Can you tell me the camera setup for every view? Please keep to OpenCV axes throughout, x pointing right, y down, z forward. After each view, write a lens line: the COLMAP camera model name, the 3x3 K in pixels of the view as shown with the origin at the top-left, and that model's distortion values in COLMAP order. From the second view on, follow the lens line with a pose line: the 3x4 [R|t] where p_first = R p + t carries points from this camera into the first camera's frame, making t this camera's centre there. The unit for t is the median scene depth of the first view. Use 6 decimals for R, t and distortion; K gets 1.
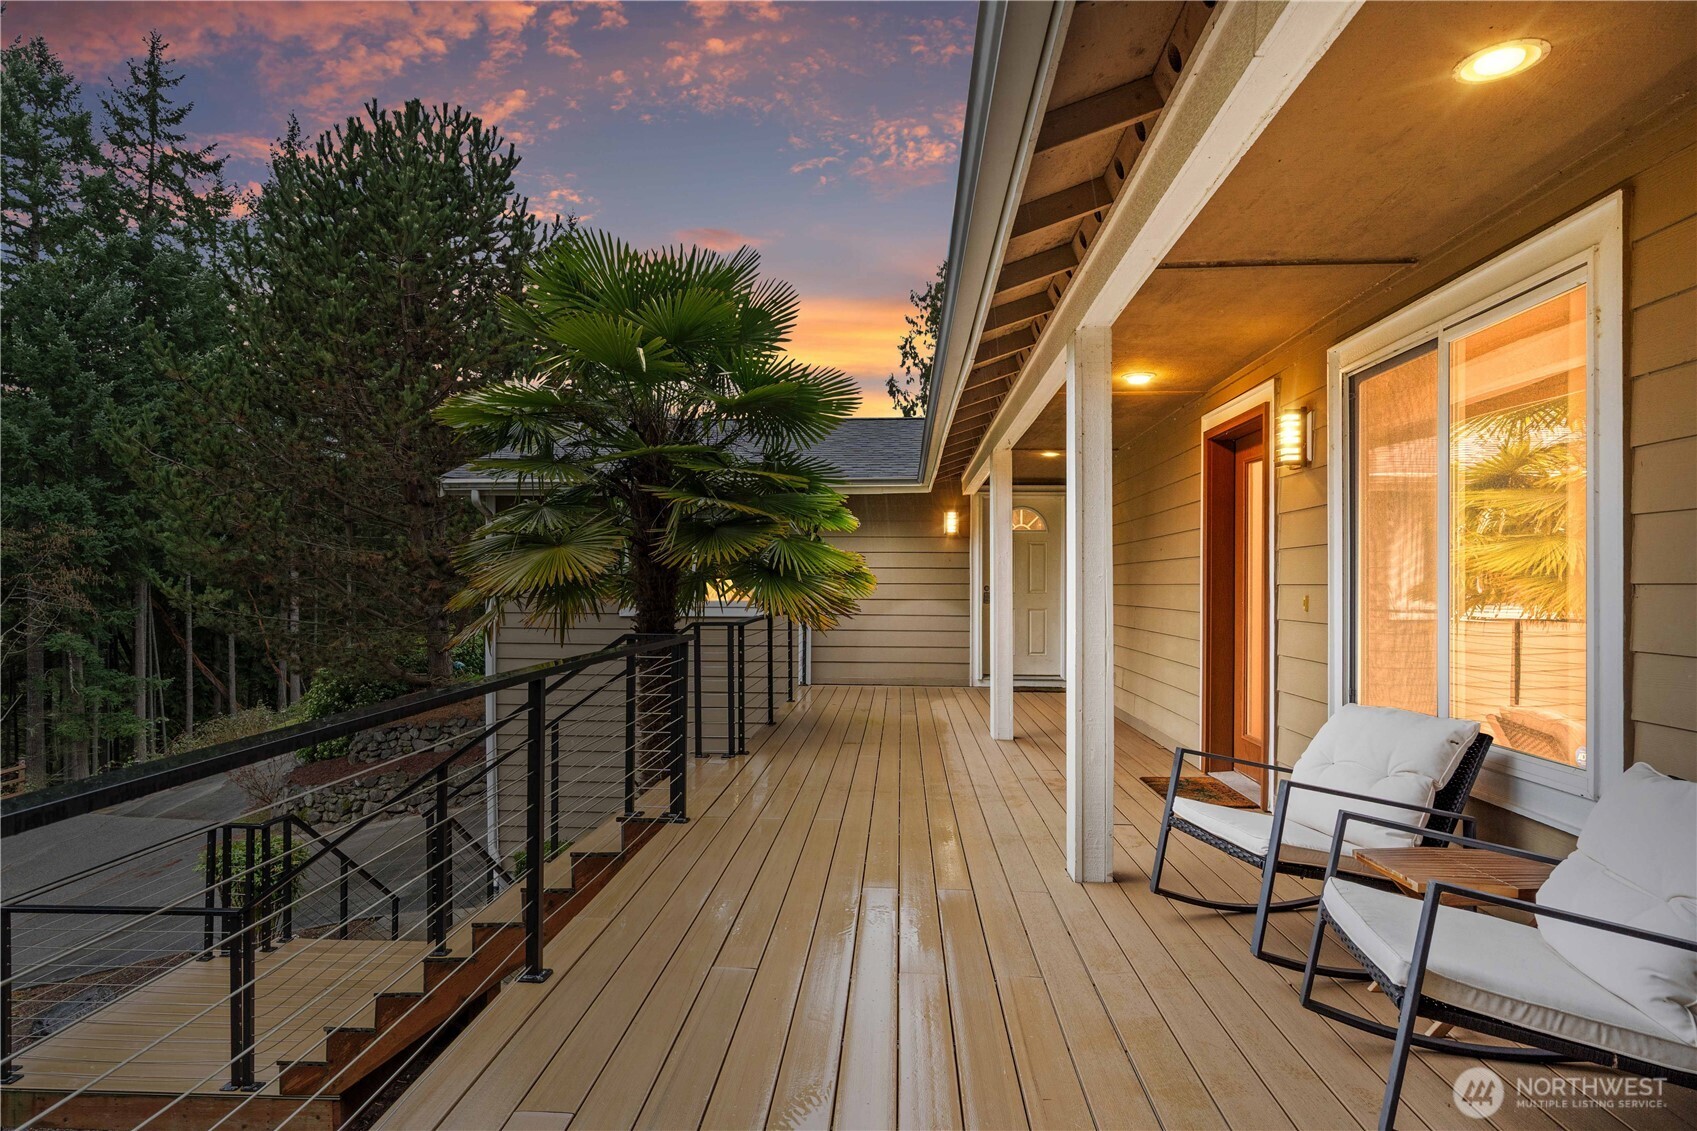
lens RADIAL K [[980.7, 0, 831.5], [0, 980.7, 584.5], [0, 0, 1]] dist [0.016626, 0.000323]
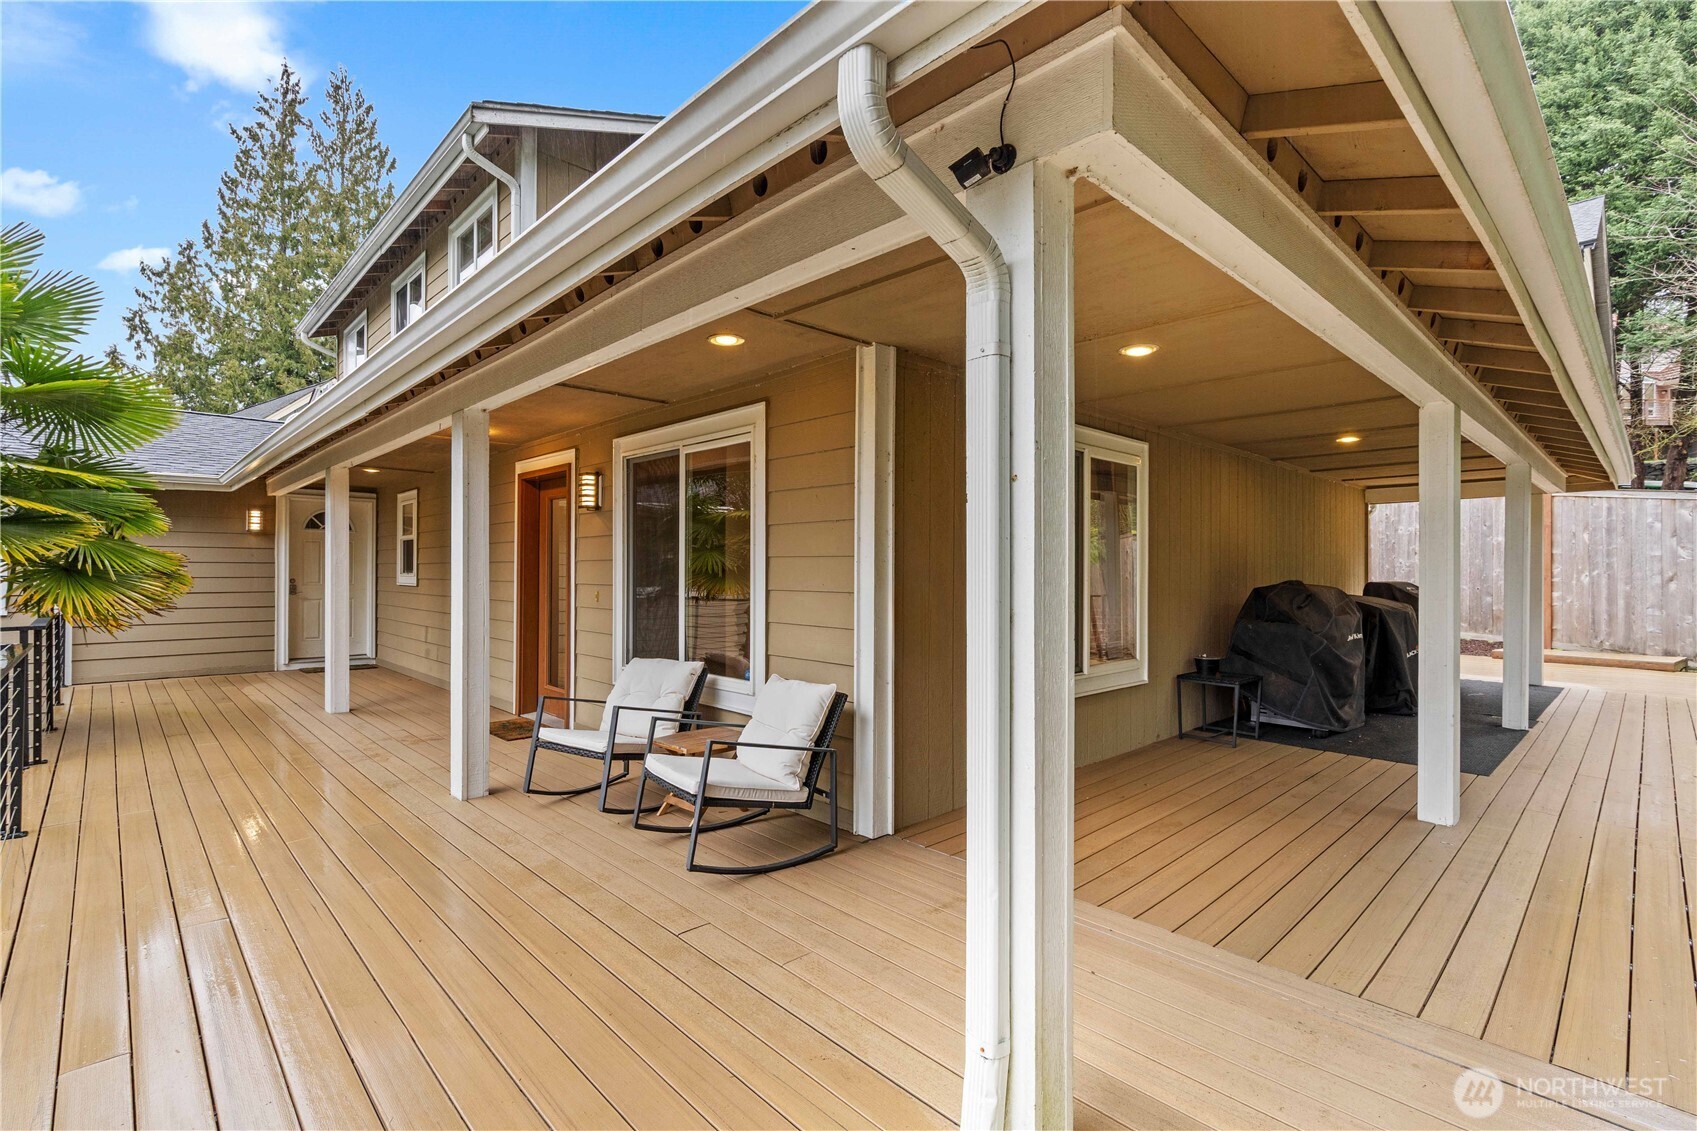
lens RADIAL K [[782.3, 0, 847.6], [0, 782.3, 567.0], [0, 0, 1]] dist [0.001100, 0.000417]
pose [[0.669277, 0.002676, 0.743008, -0.179920], [-0.002384, 0.999996, -0.001454, -0.026902], [-0.743009, -0.000798, 0.669281, -0.134793]]
